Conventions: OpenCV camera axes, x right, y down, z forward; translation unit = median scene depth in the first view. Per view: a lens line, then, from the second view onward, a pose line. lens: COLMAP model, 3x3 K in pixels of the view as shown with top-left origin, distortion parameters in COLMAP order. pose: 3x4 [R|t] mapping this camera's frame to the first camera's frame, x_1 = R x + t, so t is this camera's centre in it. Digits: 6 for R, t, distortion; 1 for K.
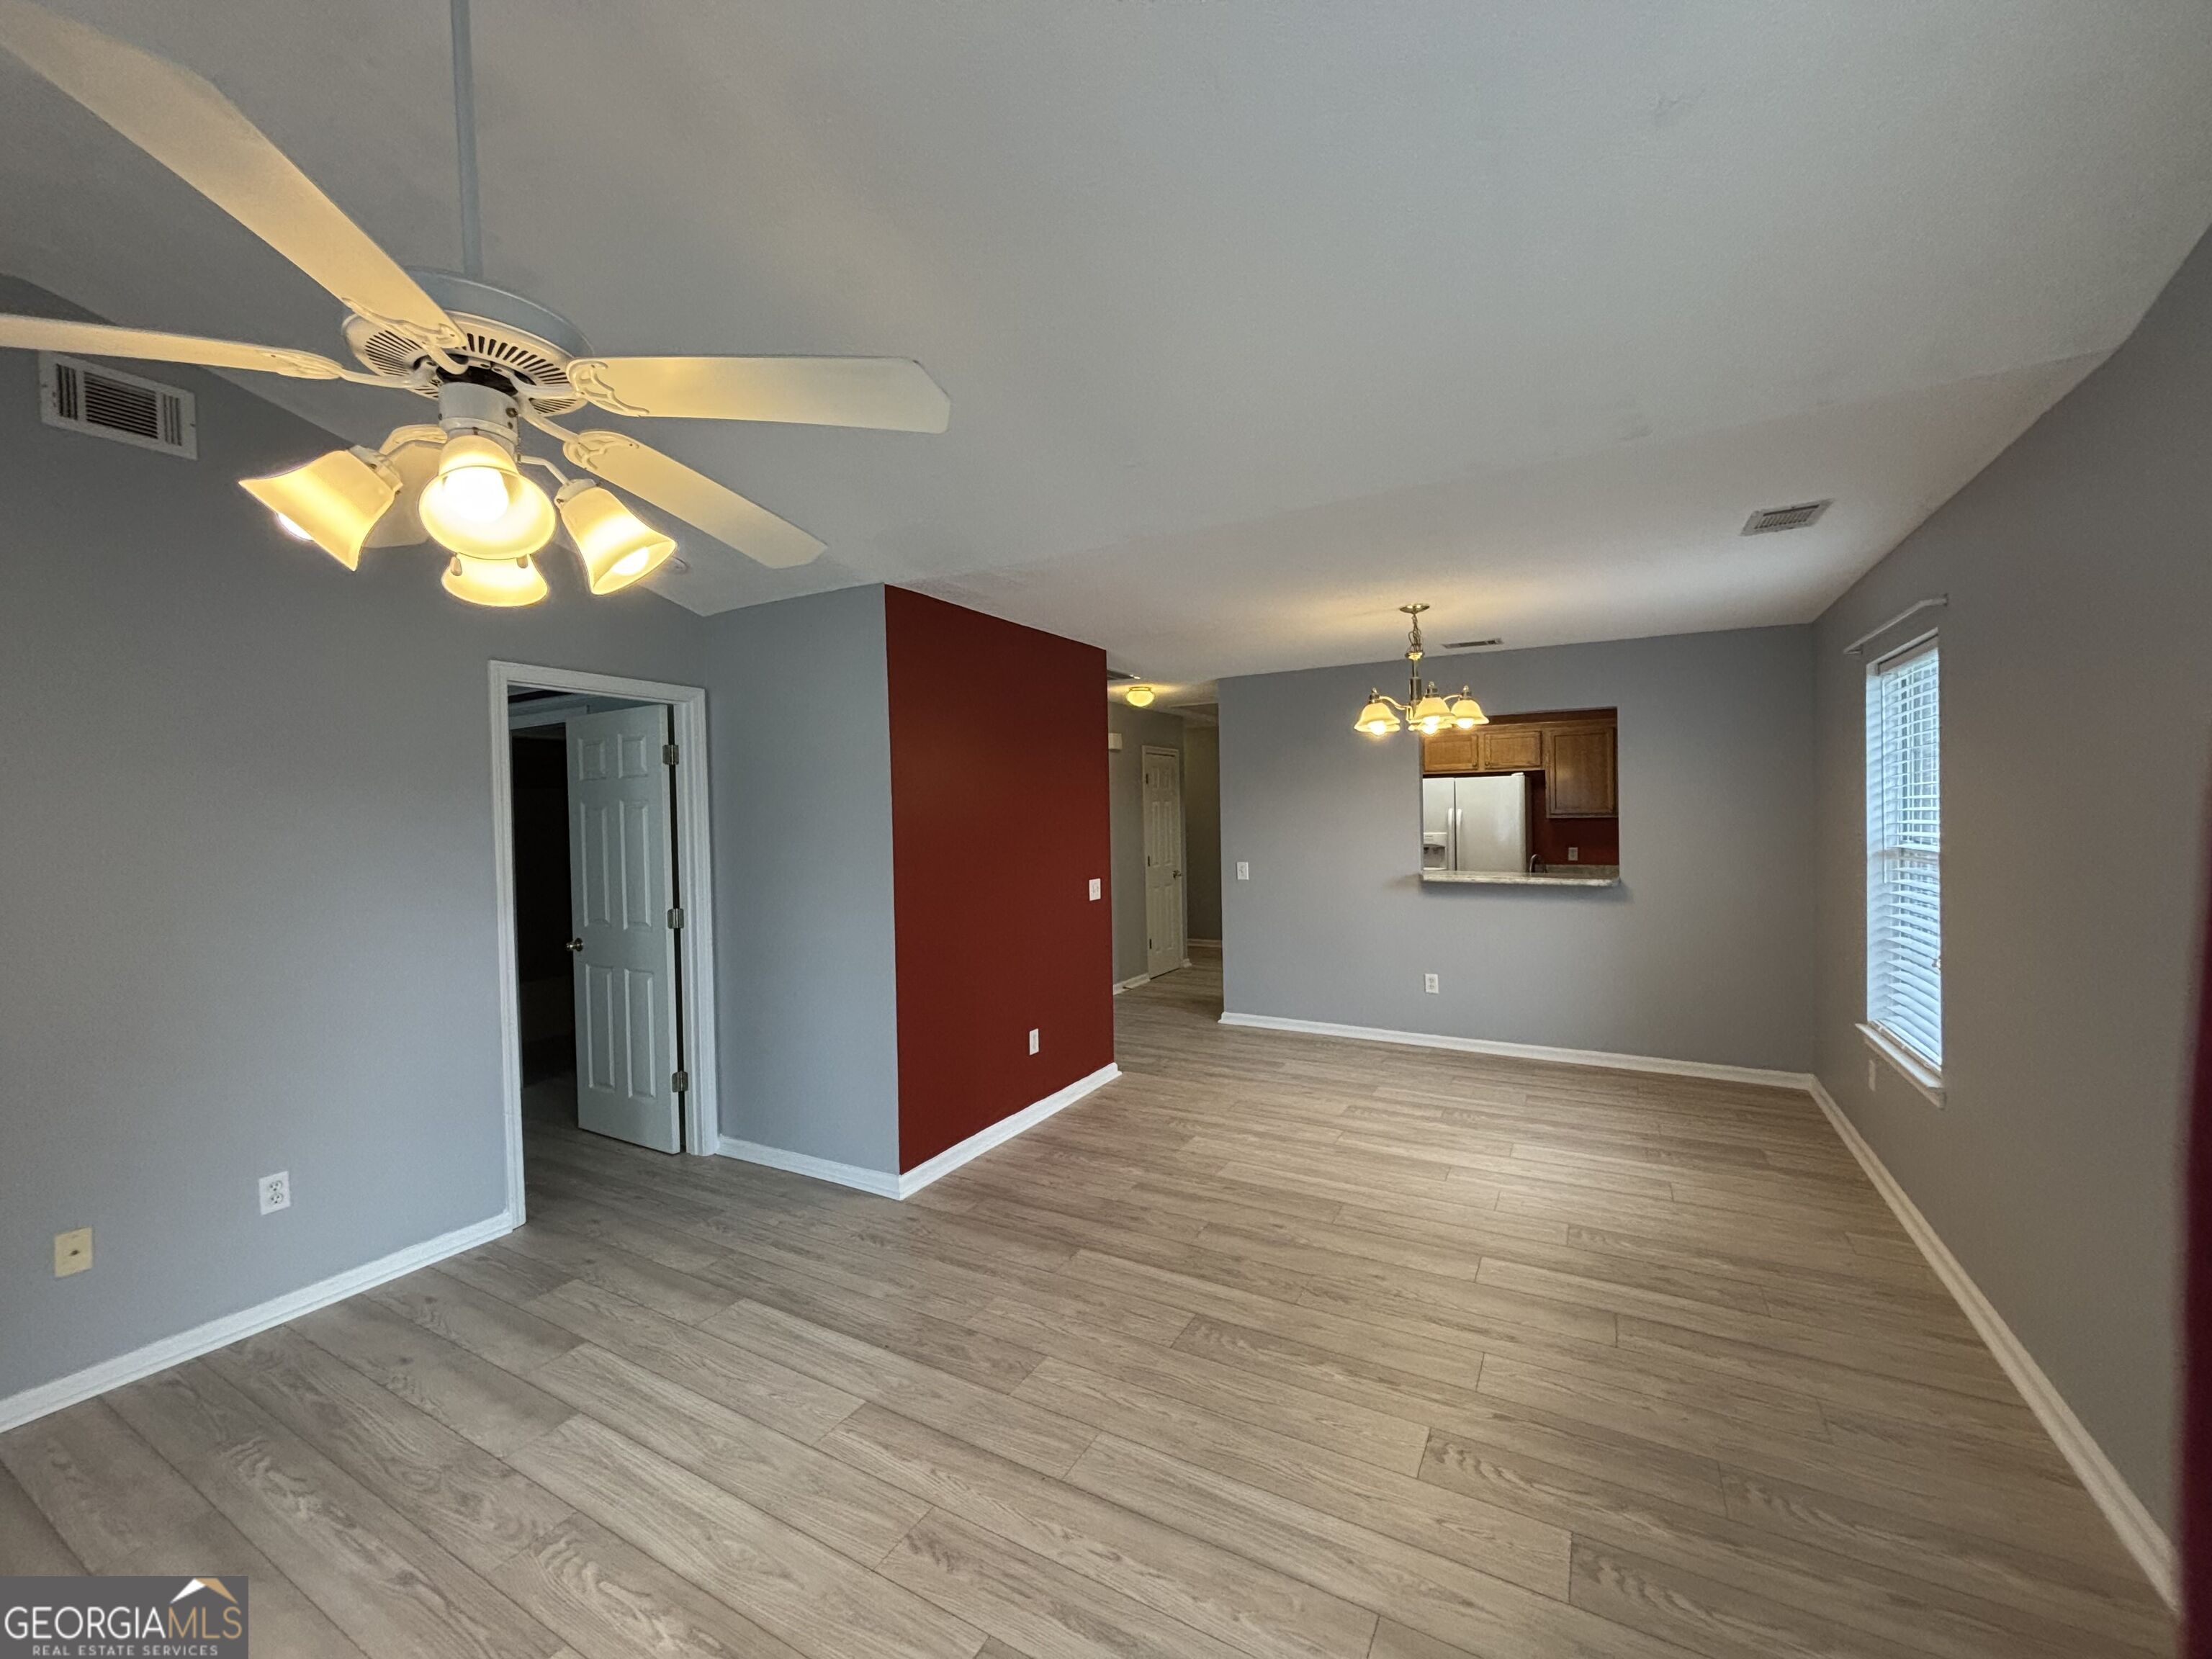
lens RADIAL K [[889.0, 0, 1097.2], [0, 889.0, 821.8], [0, 0, 1]] dist [-0.003323, -0.000399]
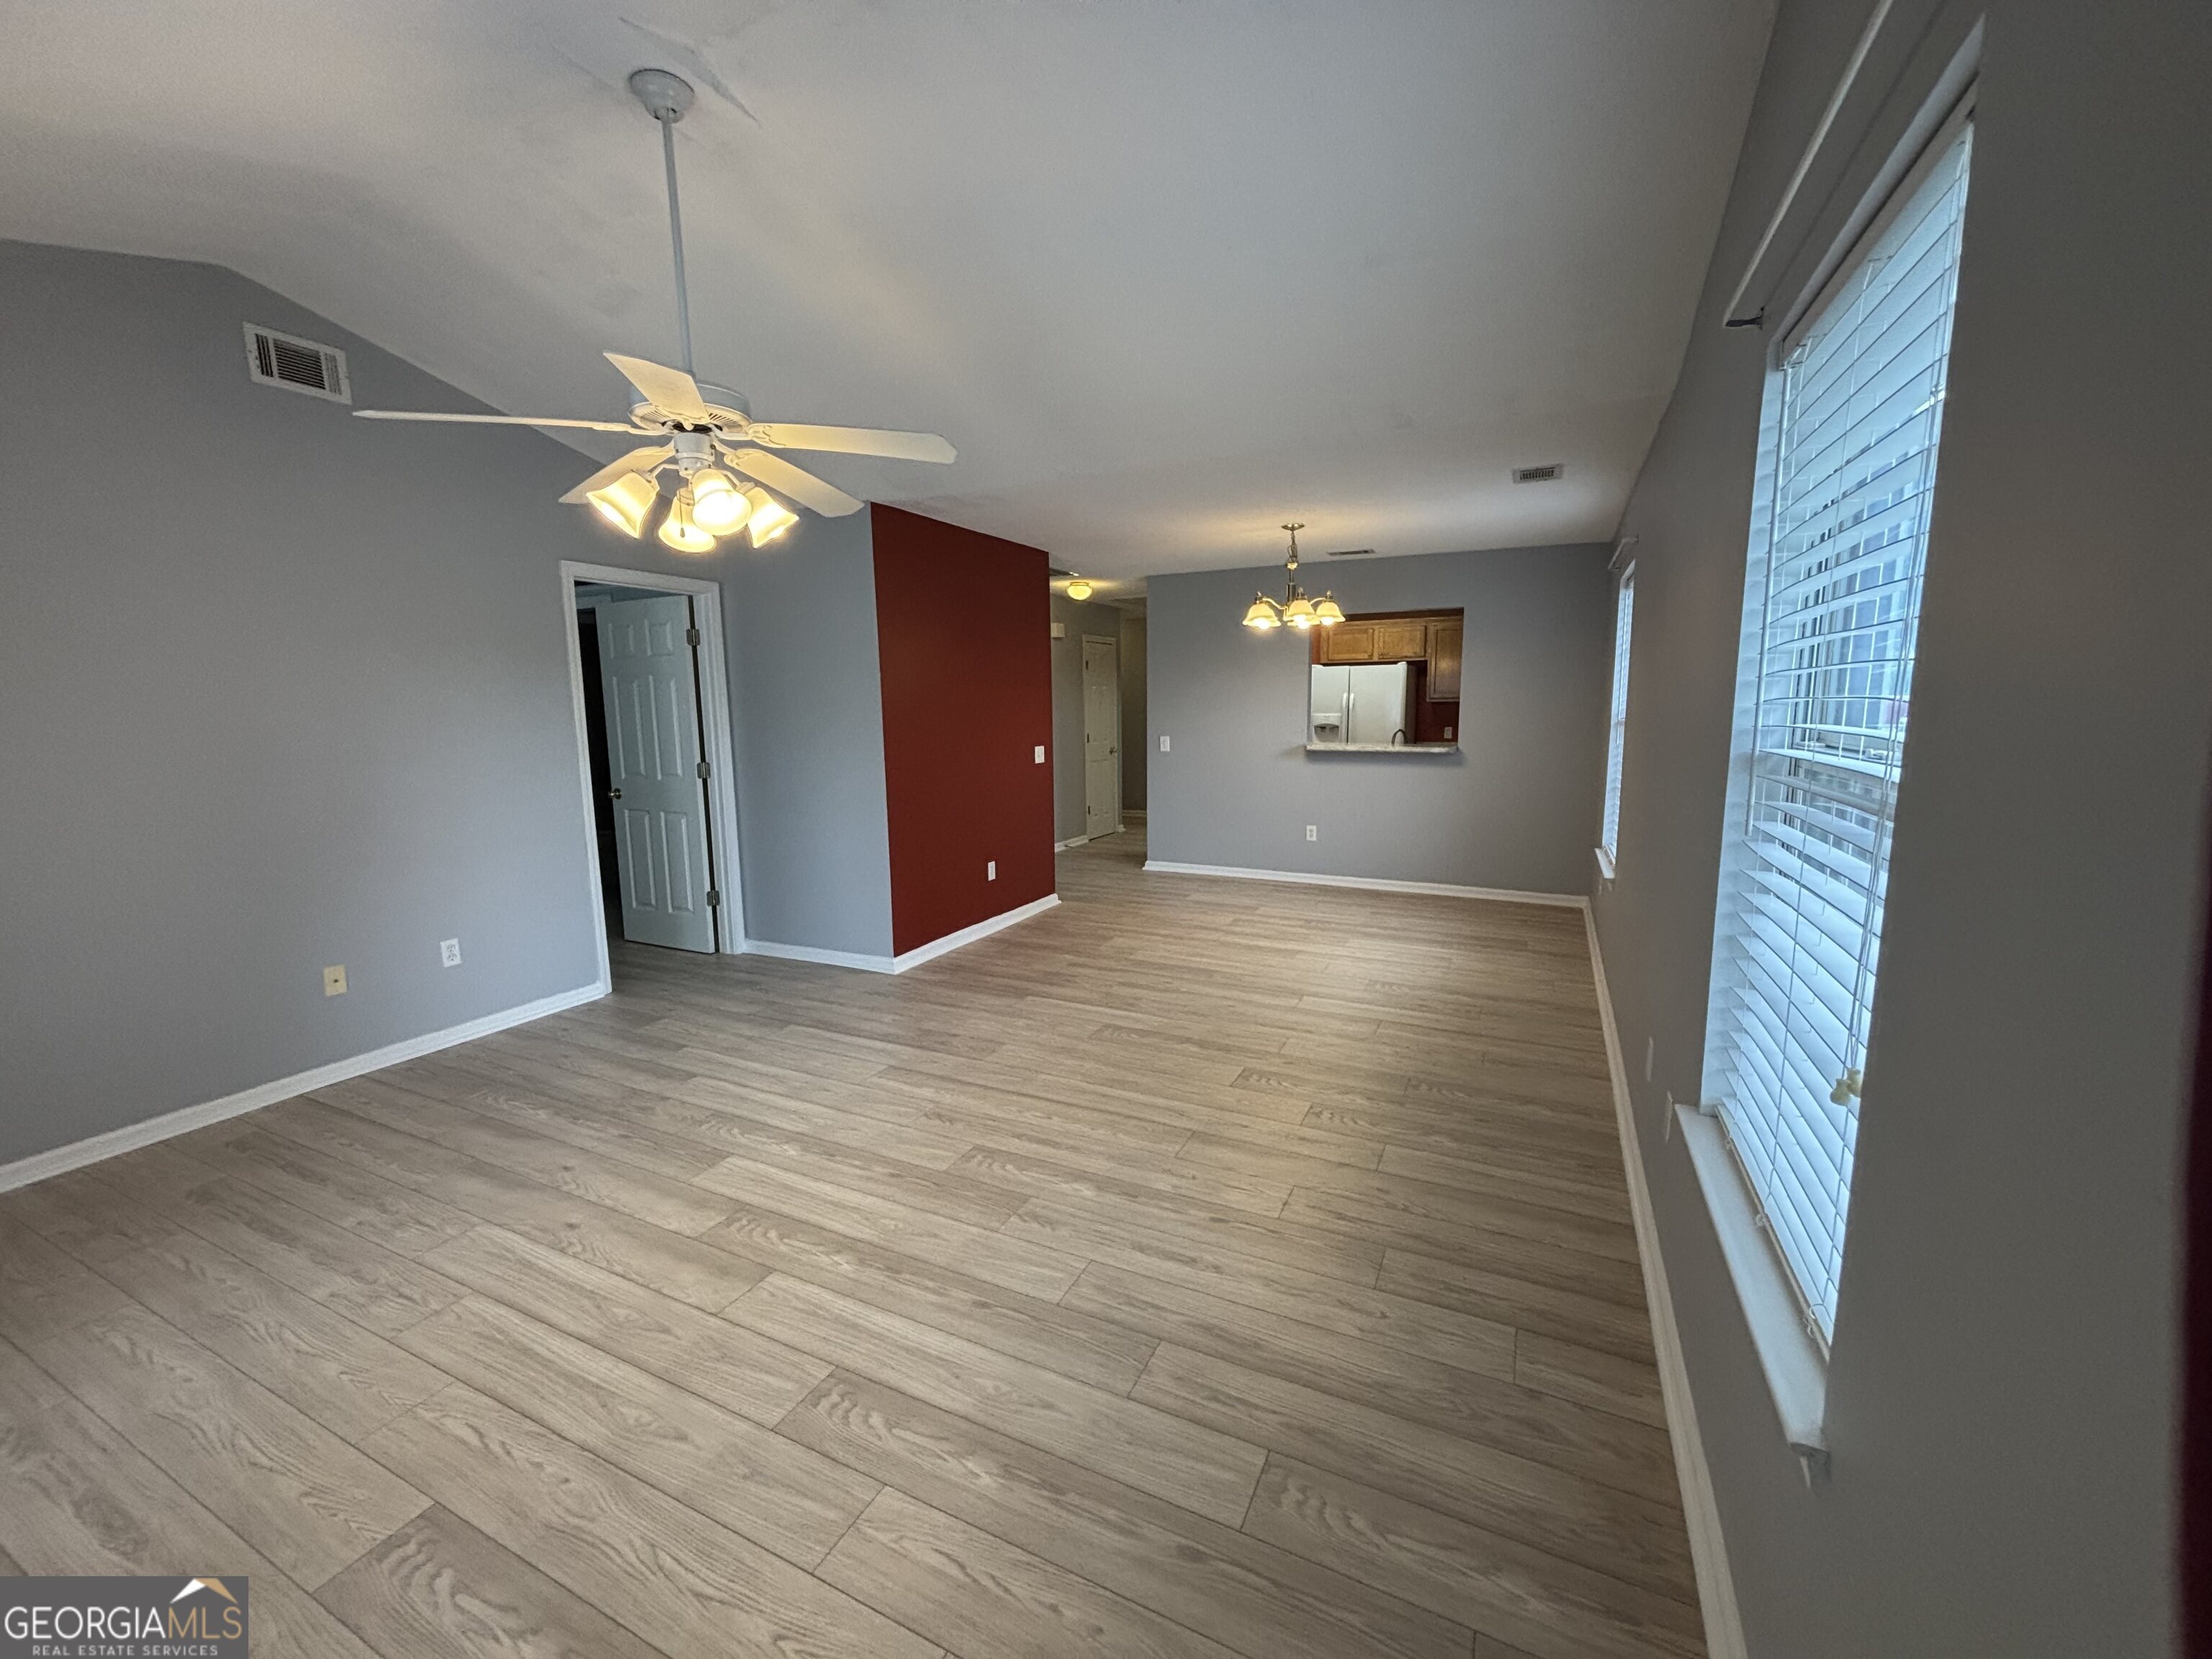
lens RADIAL K [[889.0, 0, 1105.7], [0, 889.0, 823.2], [0, 0, 1]] dist [-0.003323, -0.000399]
pose [[0.997642, -0.001068, 0.068622, 0.006927], [-0.007547, 0.992108, 0.125160, 0.024913], [-0.068214, -0.125383, 0.989761, -0.332254]]
